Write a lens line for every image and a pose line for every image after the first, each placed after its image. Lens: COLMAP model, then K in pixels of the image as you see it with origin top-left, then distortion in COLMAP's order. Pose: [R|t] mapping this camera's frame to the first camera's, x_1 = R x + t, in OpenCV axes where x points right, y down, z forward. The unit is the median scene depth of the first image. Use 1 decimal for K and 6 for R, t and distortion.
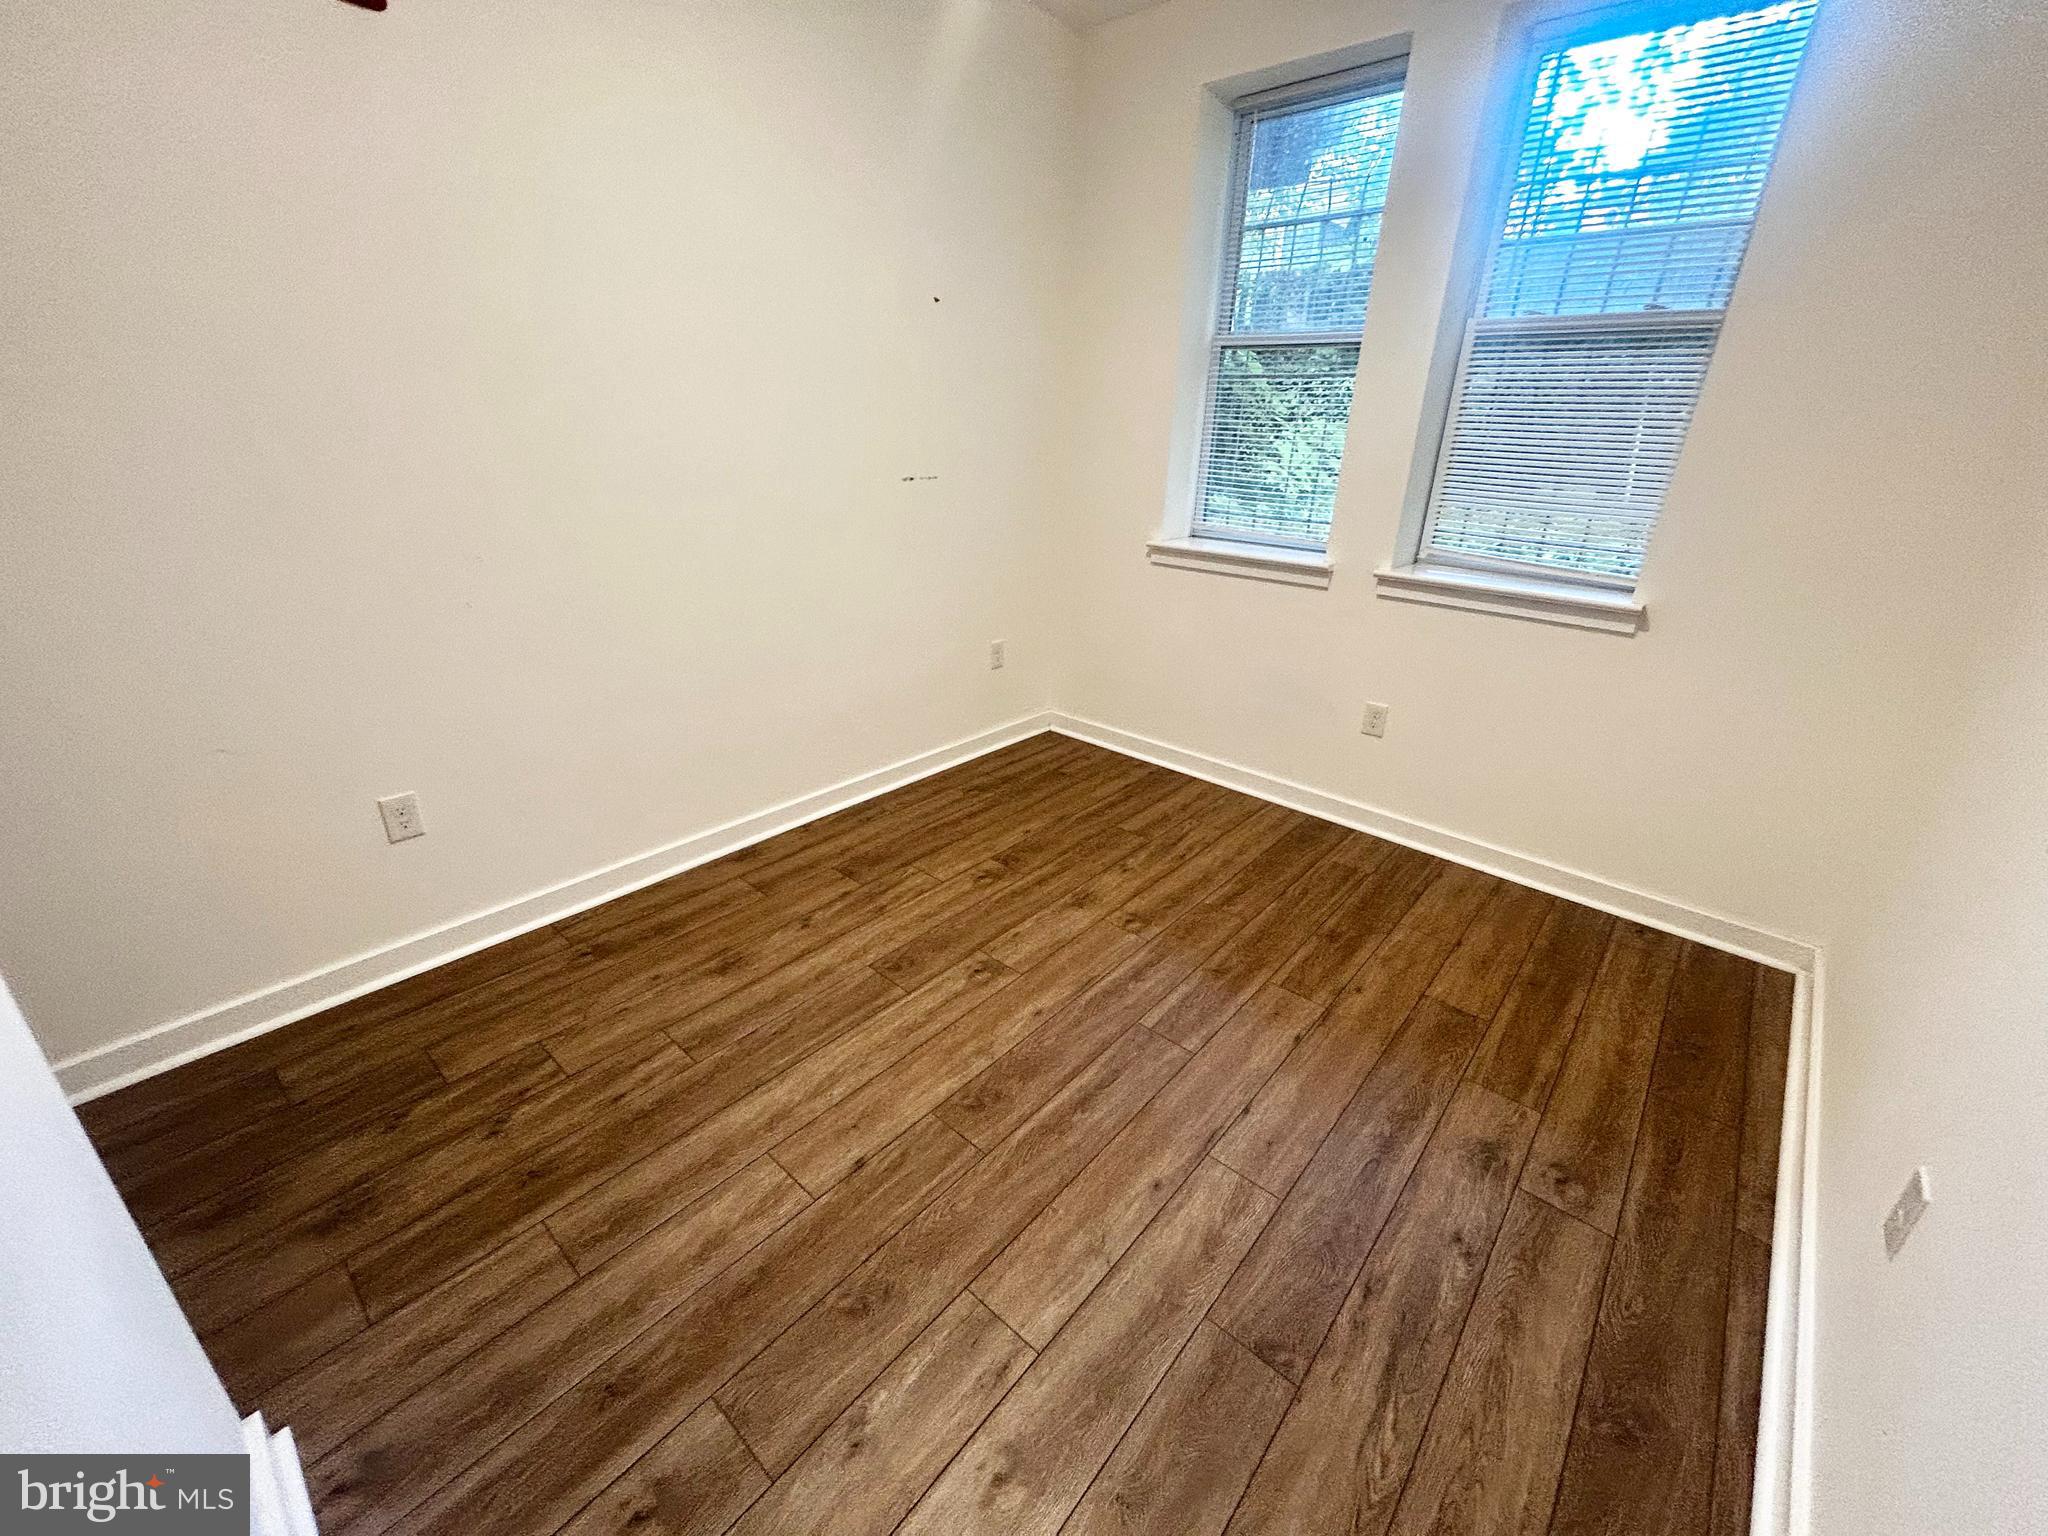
lens RADIAL K [[825.9, 0, 1024.0], [0, 825.9, 768.0], [0, 0, 1]] dist [-0.001552, -0.000110]
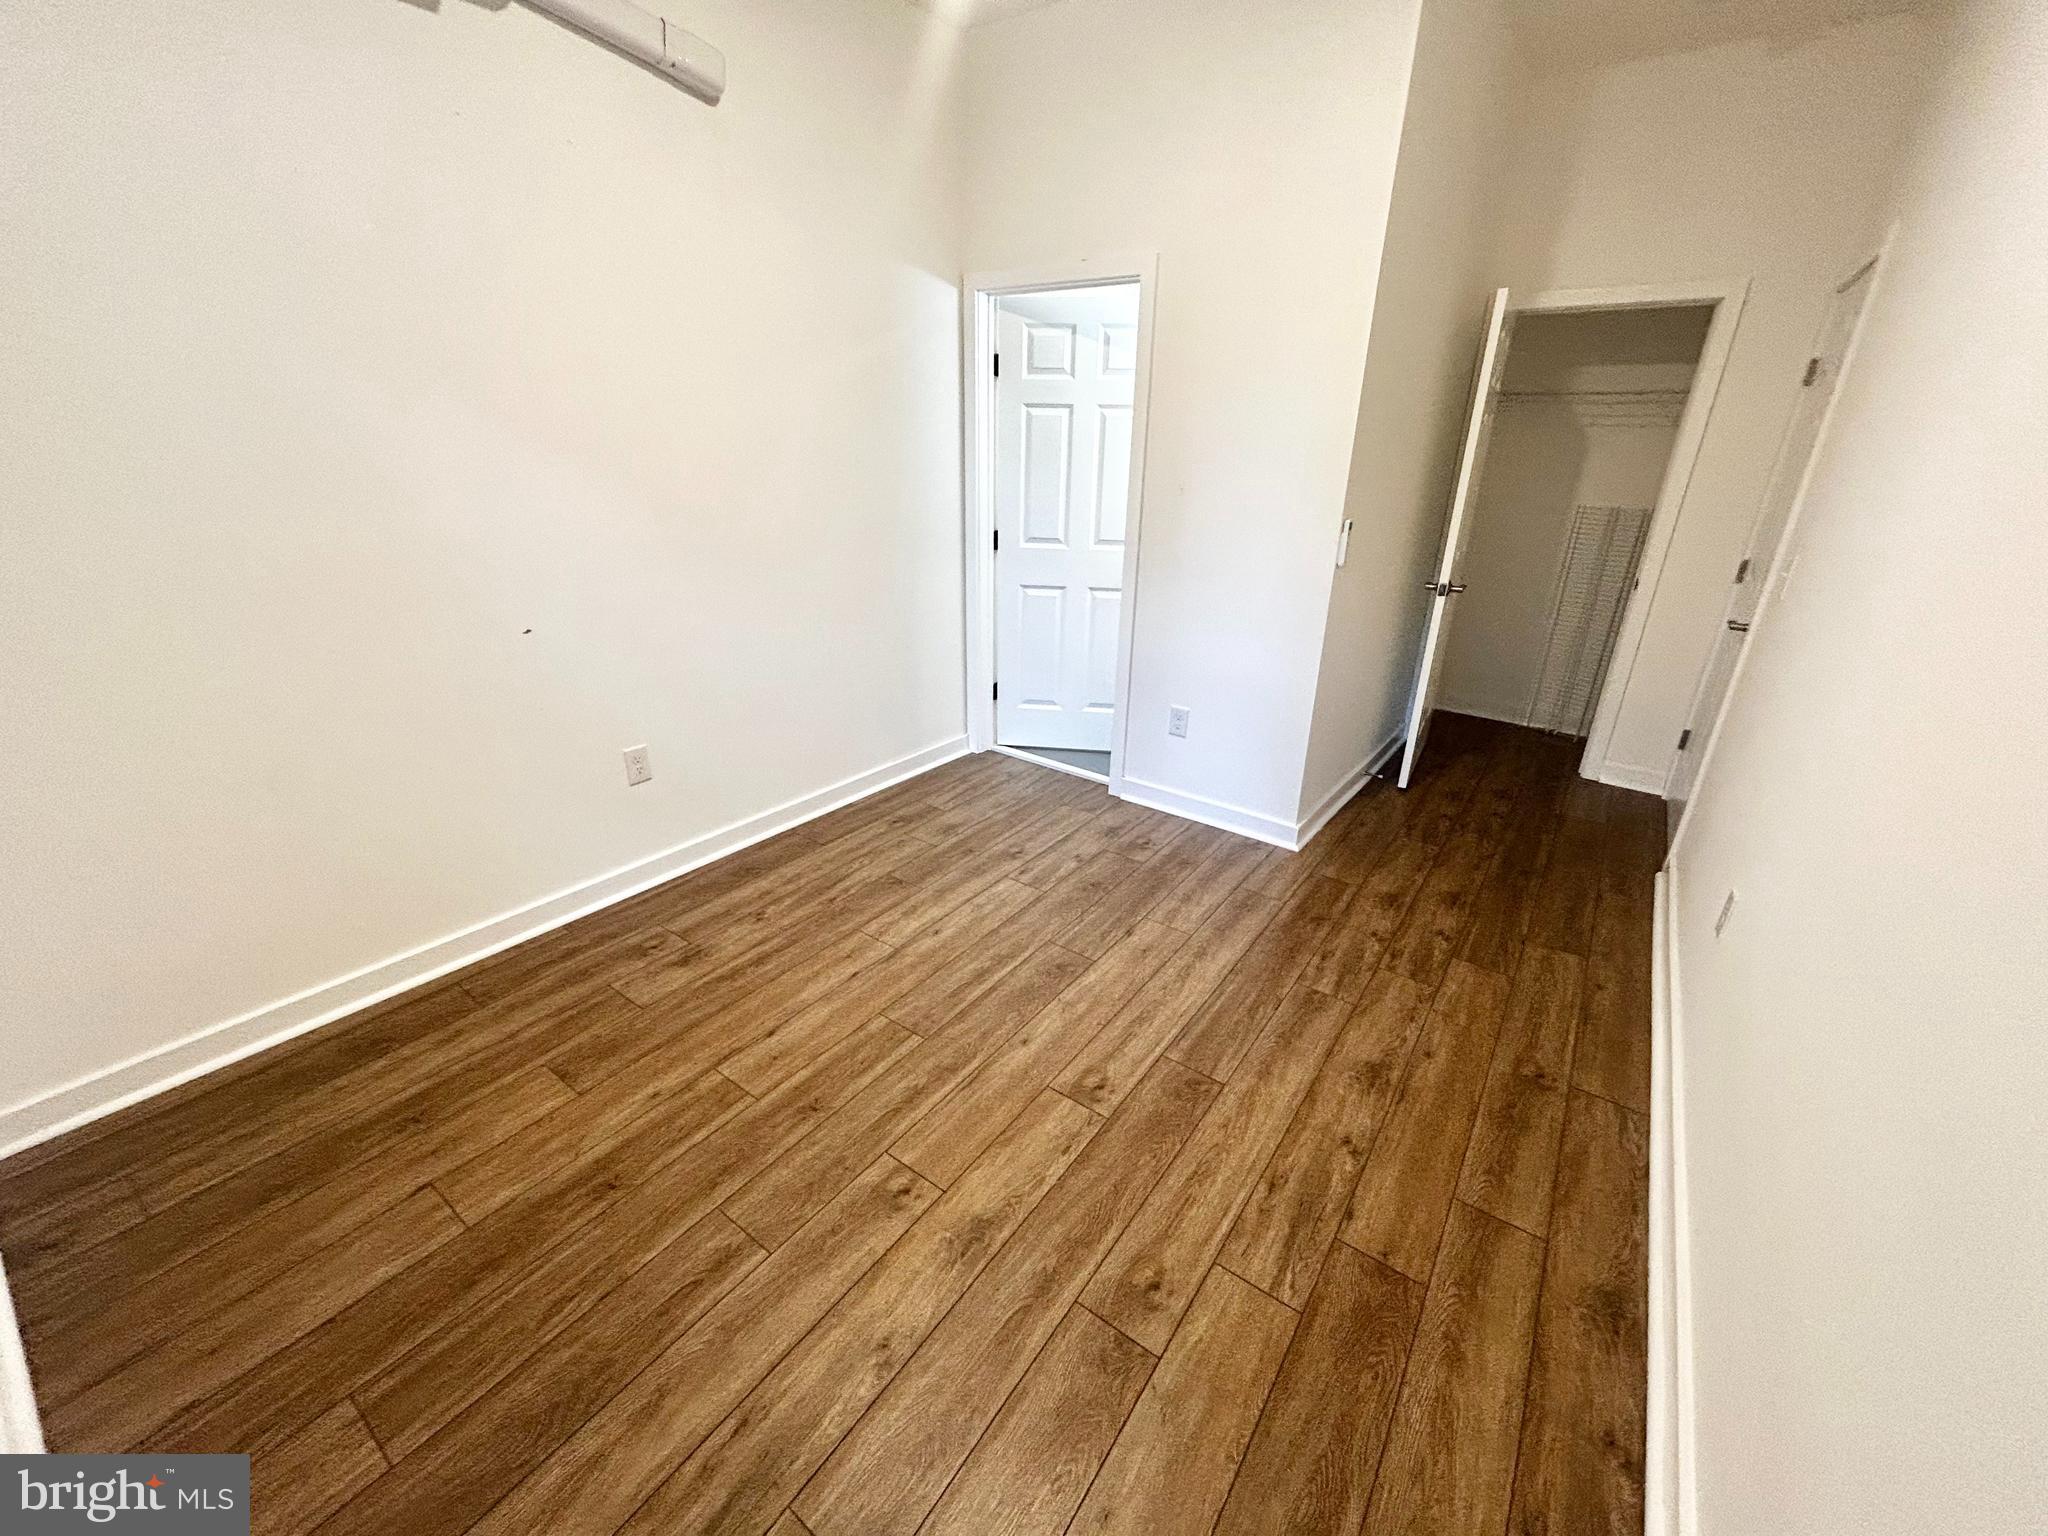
lens RADIAL K [[823.4, 0, 1024.0], [0, 823.4, 768.0], [0, 0, 1]] dist [0.001040, 0.000079]
pose [[-0.994736, -0.010391, -0.101946, 0.121527], [-0.079678, 0.704016, 0.705700, -0.629816], [0.064438, 0.710108, -0.701138, 1.446530]]
